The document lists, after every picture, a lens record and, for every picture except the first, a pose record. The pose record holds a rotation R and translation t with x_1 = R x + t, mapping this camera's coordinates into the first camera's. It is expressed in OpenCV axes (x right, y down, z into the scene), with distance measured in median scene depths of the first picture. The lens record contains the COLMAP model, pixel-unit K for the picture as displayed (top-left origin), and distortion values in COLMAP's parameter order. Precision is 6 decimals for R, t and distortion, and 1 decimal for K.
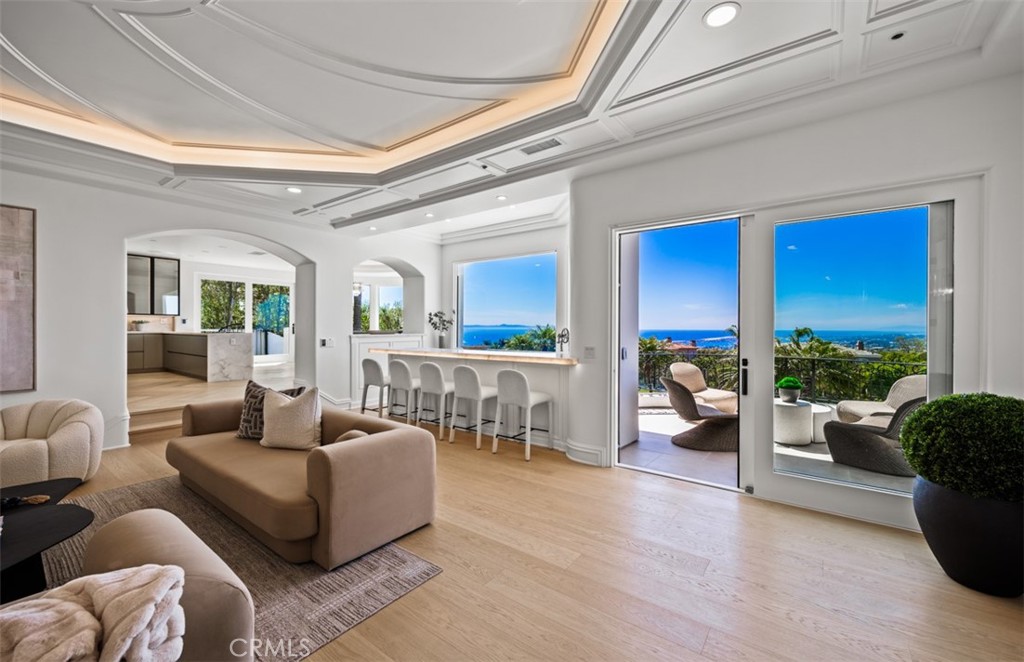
lens RADIAL K [[416.3, 0, 512.0], [0, 416.3, 331.0], [0, 0, 1]] dist [0.000538, -0.000020]
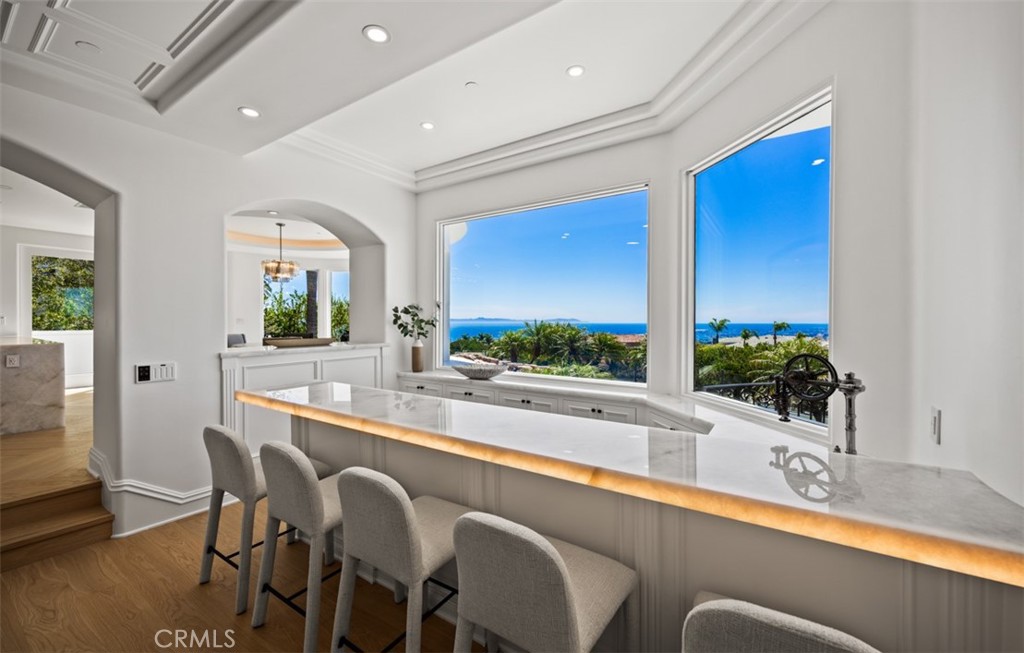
lens RADIAL K [[410.8, 0, 551.3], [0, 410.8, 323.3], [0, 0, 1]] dist [0.000330, 0.000011]
pose [[0.989719, -0.005850, 0.142903, -0.083472], [0.006437, 0.999973, -0.003646, -0.022800], [-0.142877, 0.004528, 0.989730, 0.523523]]
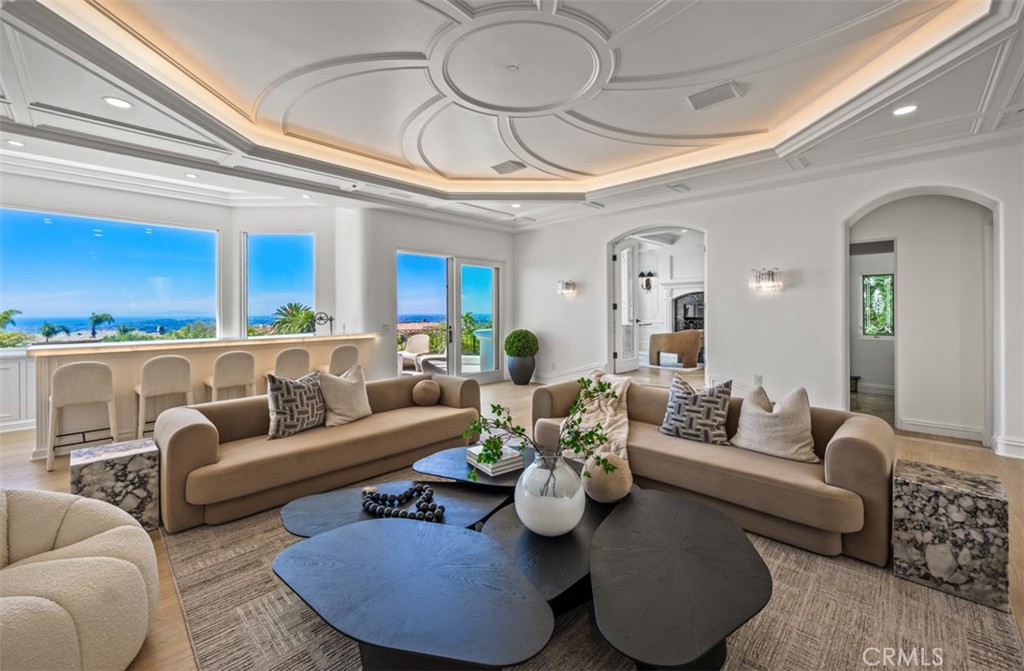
lens RADIAL K [[422.2, 0, 510.5], [0, 422.2, 318.0], [0, 0, 1]] dist [0.000229, 0.000059]
pose [[0.106343, -0.017998, 0.994167, -0.840445], [0.015383, 0.999746, 0.016453, -0.002014], [-0.994210, 0.013544, 0.106593, 0.248497]]
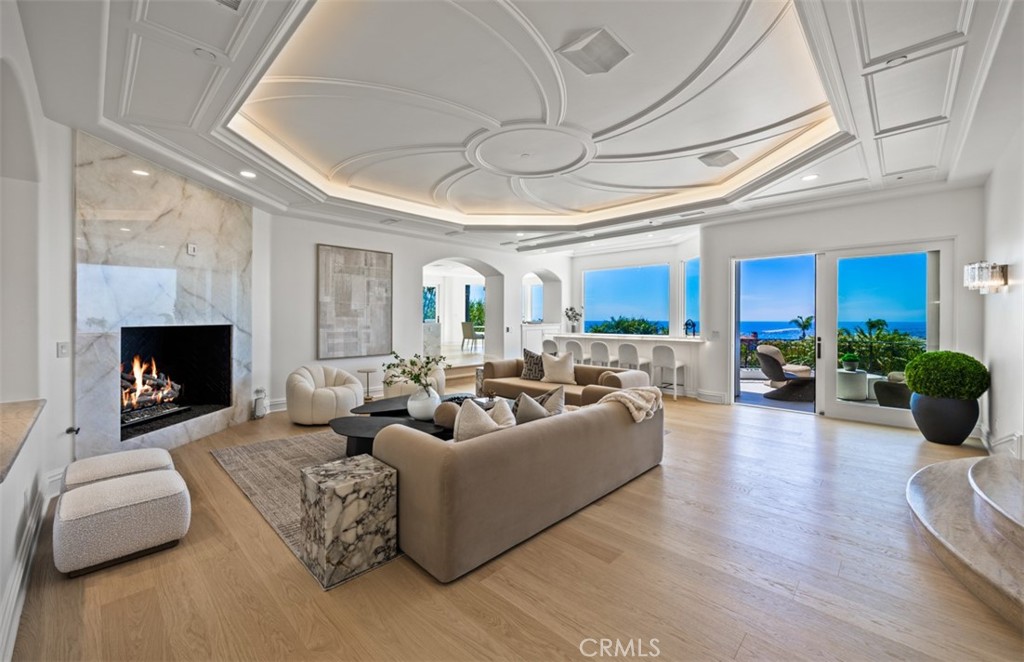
lens RADIAL K [[409.8, 0, 517.8], [0, 409.8, 322.1], [0, 0, 1]] dist [-0.002526, -0.000161]
pose [[0.993984, 0.000412, -0.109522, -0.264290], [-0.000496, 1.000000, -0.000747, 0.003322], [0.109522, 0.000797, 0.993984, -0.437904]]
